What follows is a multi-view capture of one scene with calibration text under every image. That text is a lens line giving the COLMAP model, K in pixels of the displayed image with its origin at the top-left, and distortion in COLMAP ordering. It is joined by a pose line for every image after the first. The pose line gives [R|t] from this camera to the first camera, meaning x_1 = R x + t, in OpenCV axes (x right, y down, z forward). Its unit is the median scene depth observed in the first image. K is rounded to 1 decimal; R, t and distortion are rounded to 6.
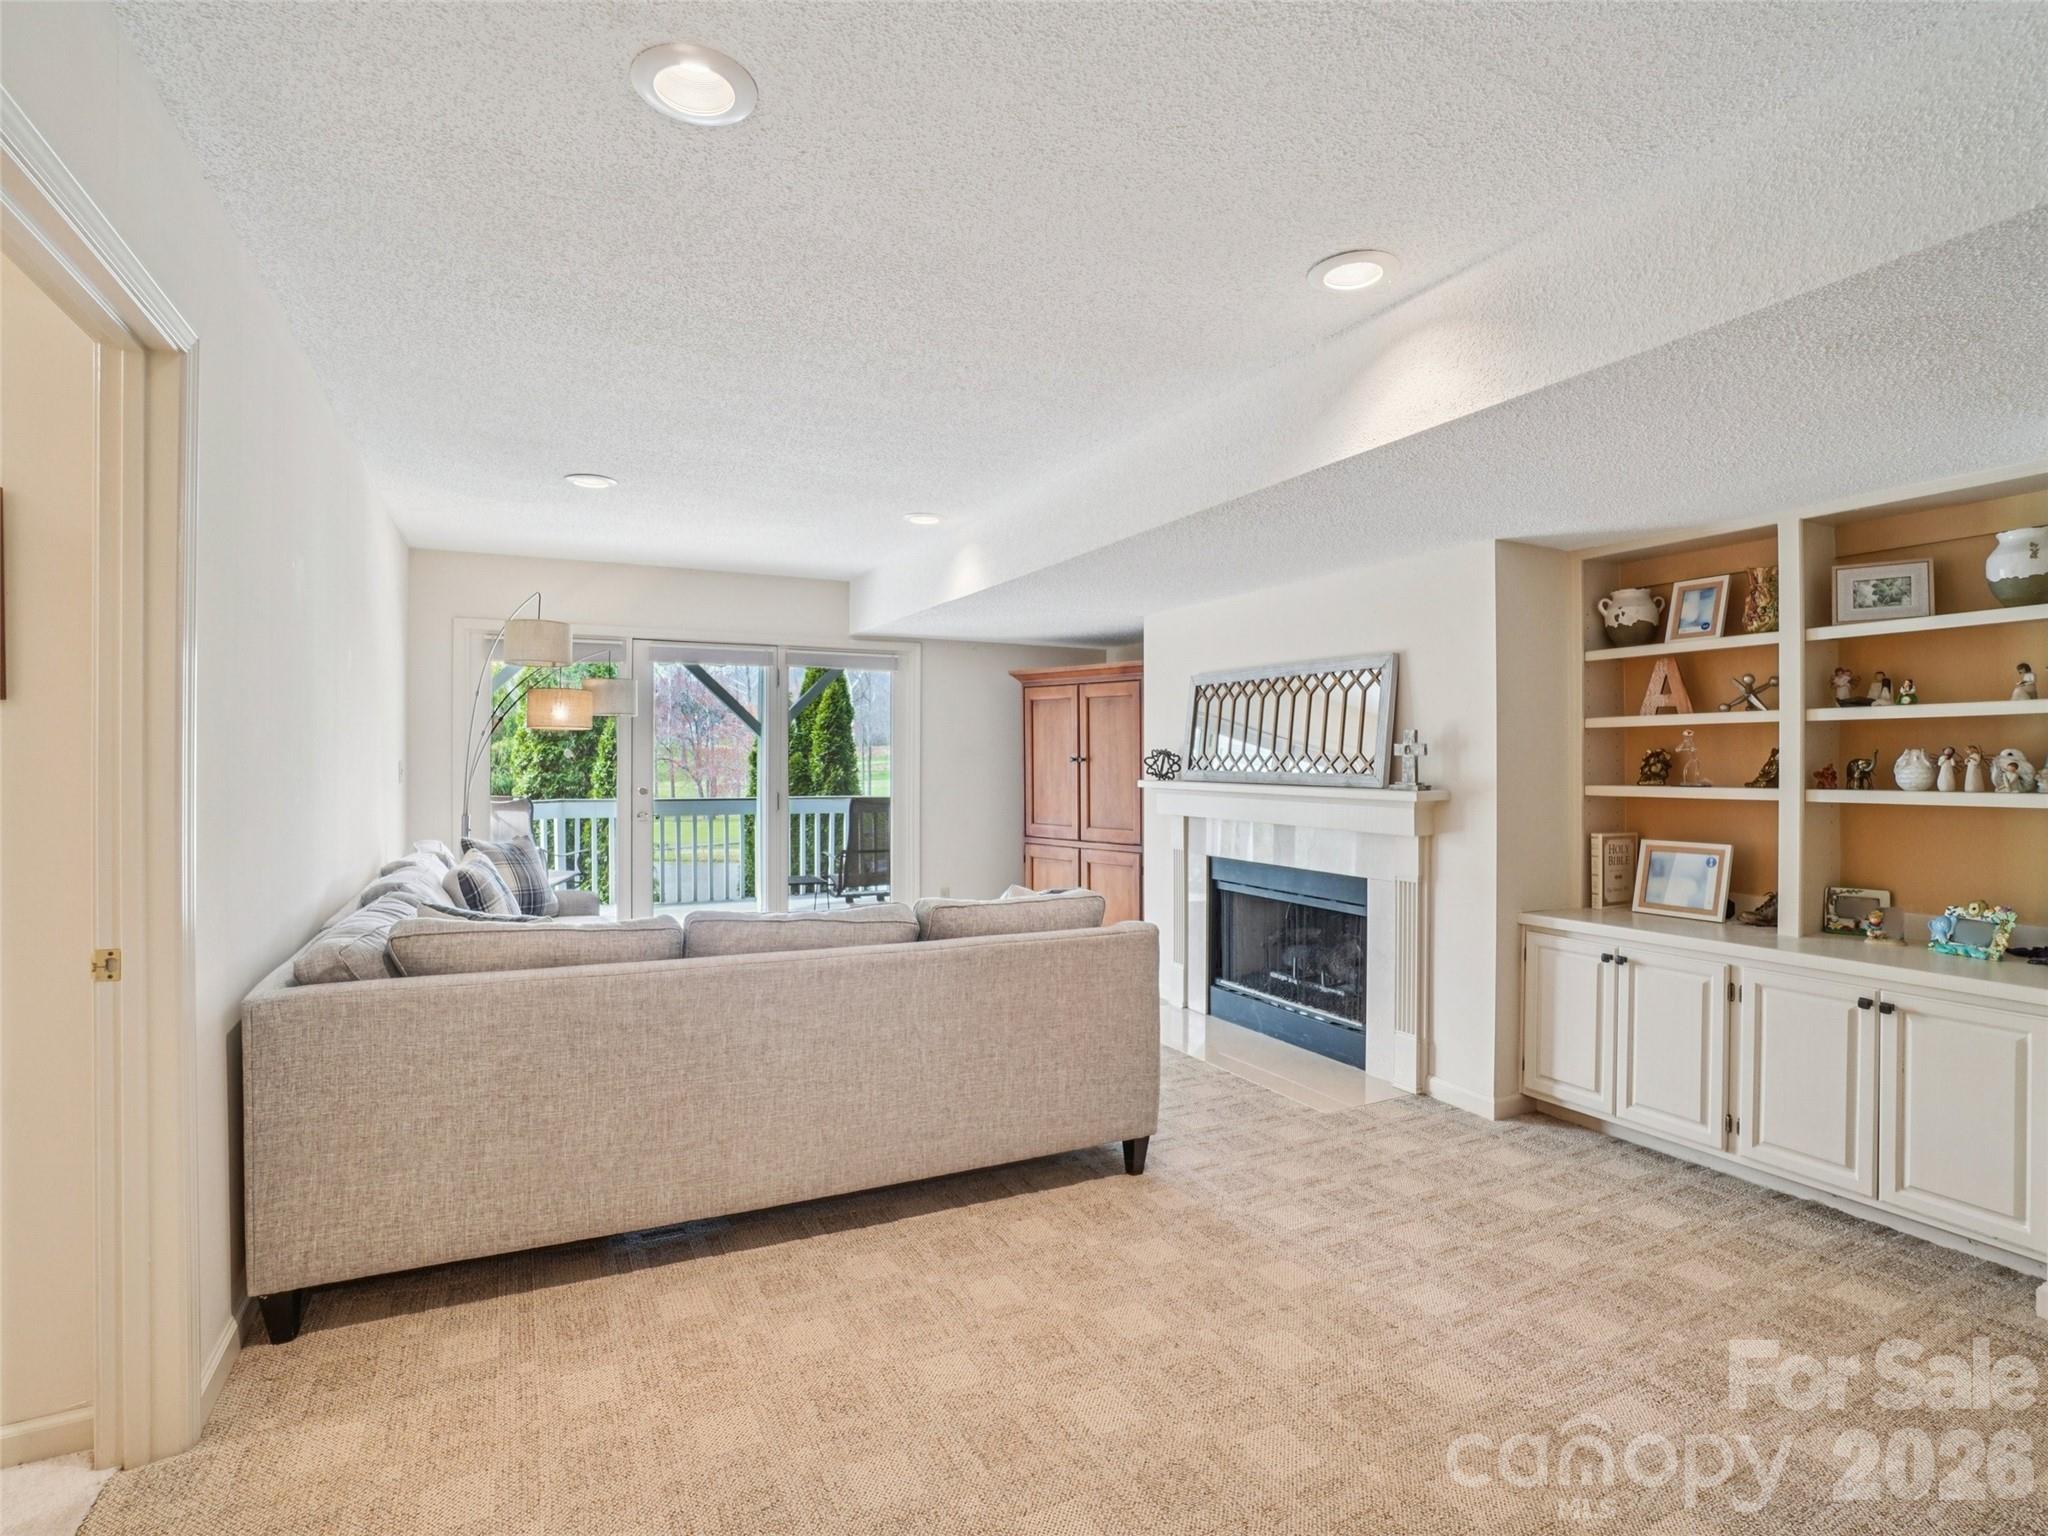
lens RADIAL K [[1018.5, 0, 1014.1], [0, 1018.5, 757.8], [0, 0, 1]] dist [-0.068040, 0.024093]
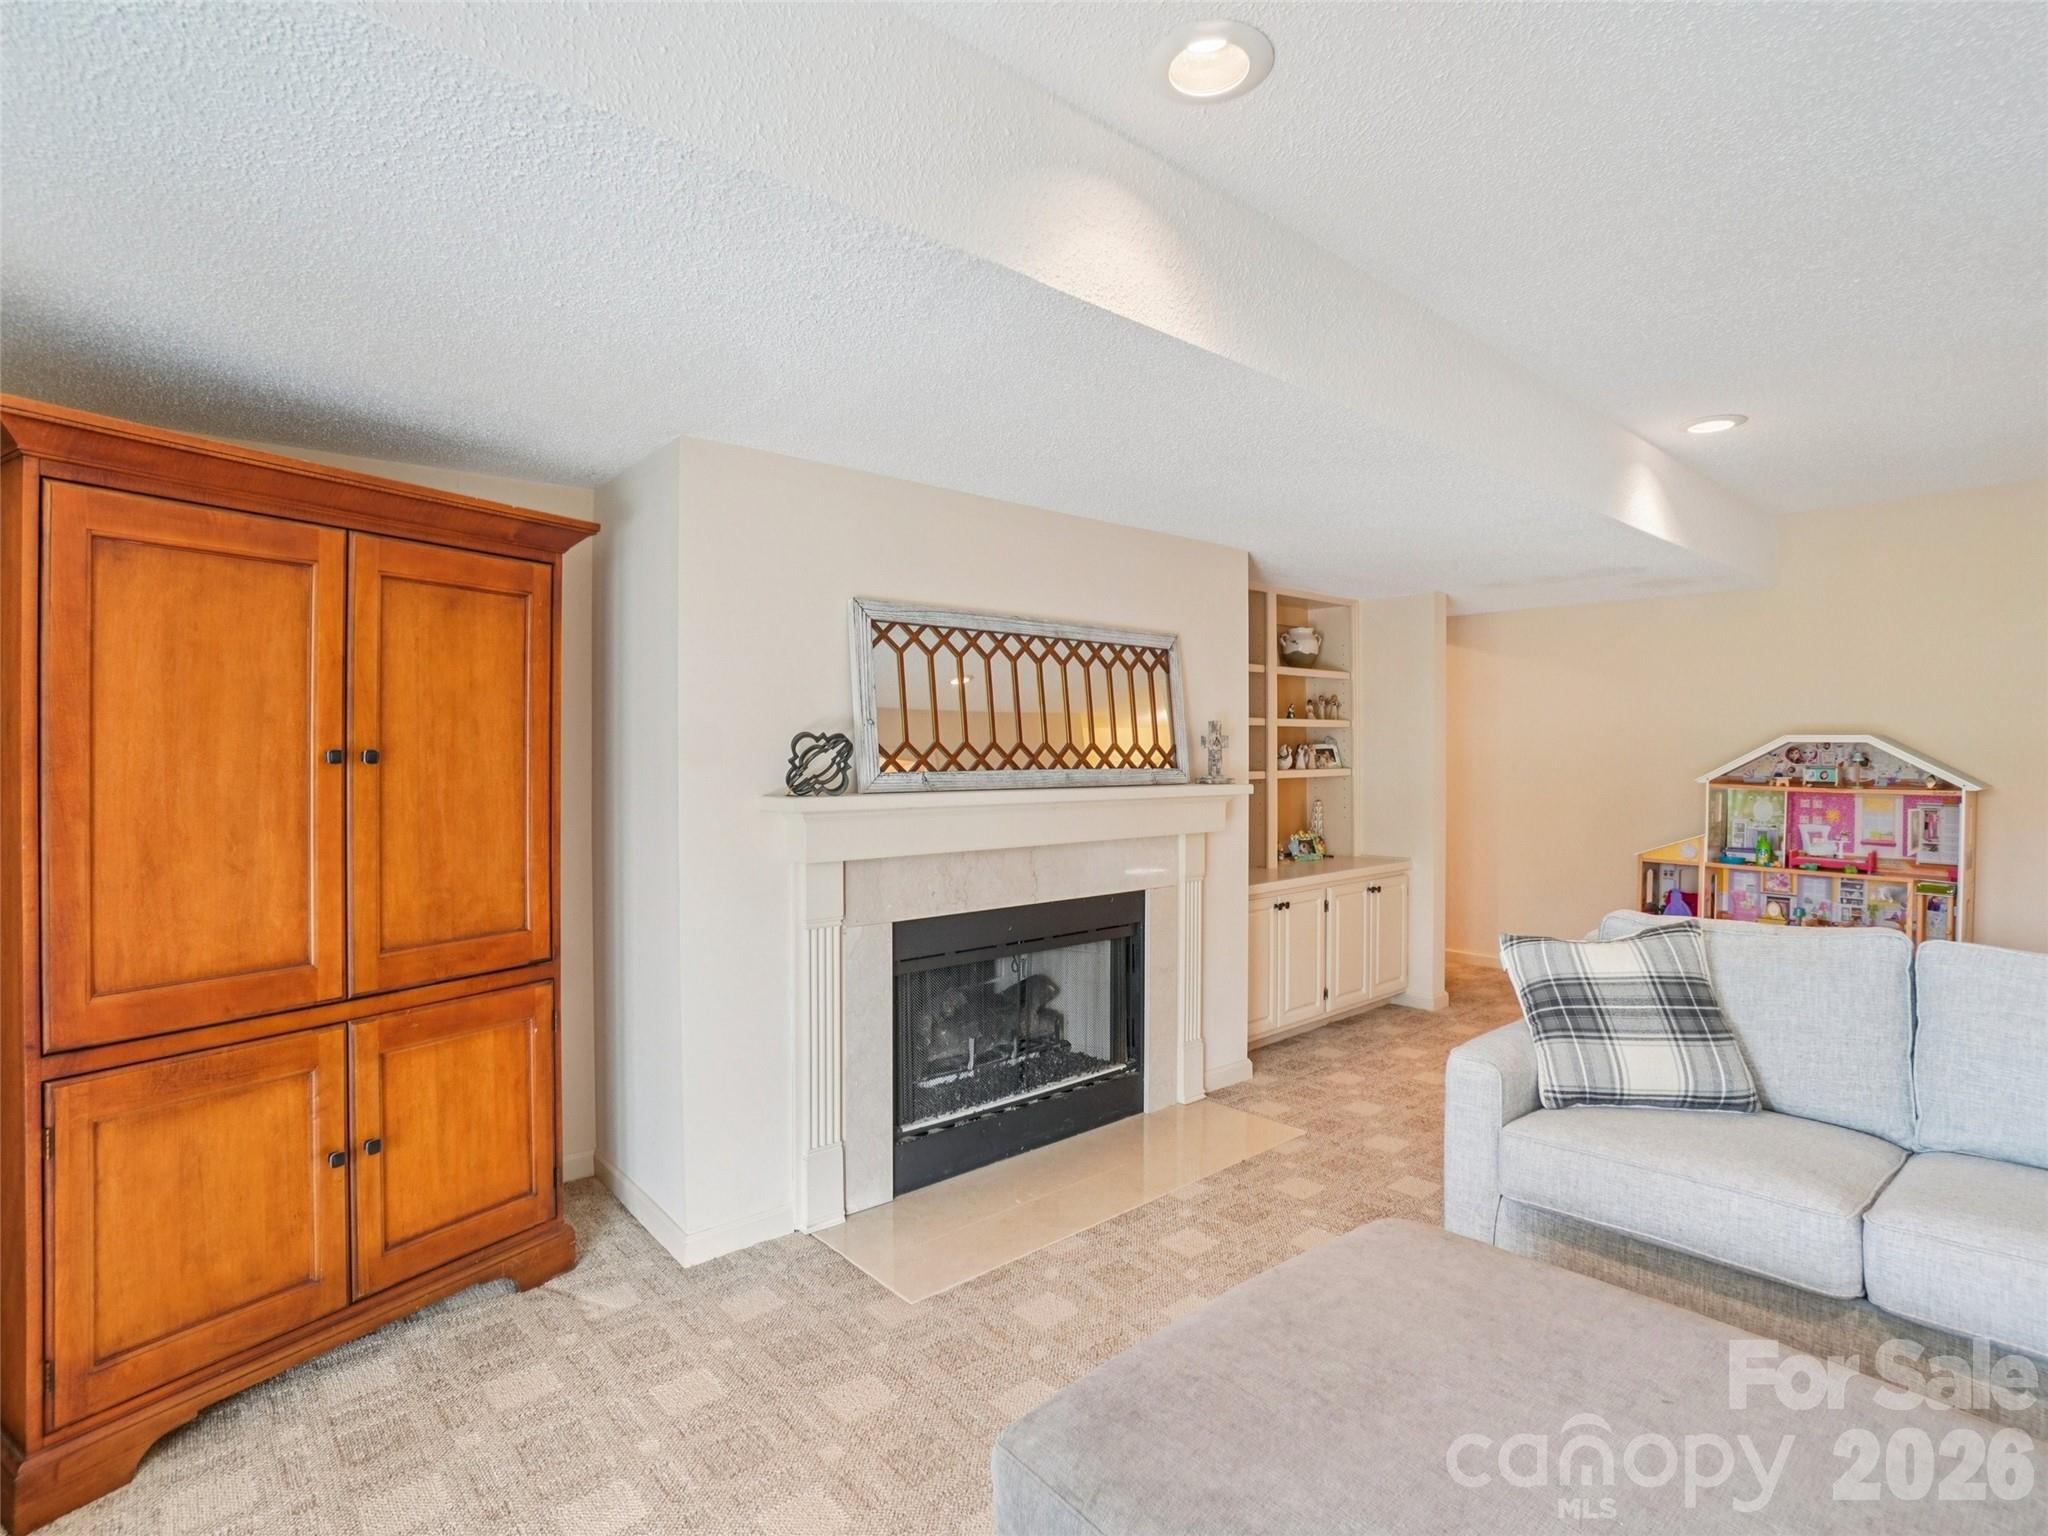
lens RADIAL K [[1018.5, 0, 1014.1], [0, 1018.5, 757.8], [0, 0, 1]] dist [-0.068040, 0.024093]
pose [[-0.267005, -0.002738, 0.963691, -0.412821], [-0.002346, 0.999995, 0.002191, 0.005035], [-0.963692, -0.001675, -0.267010, 1.214402]]
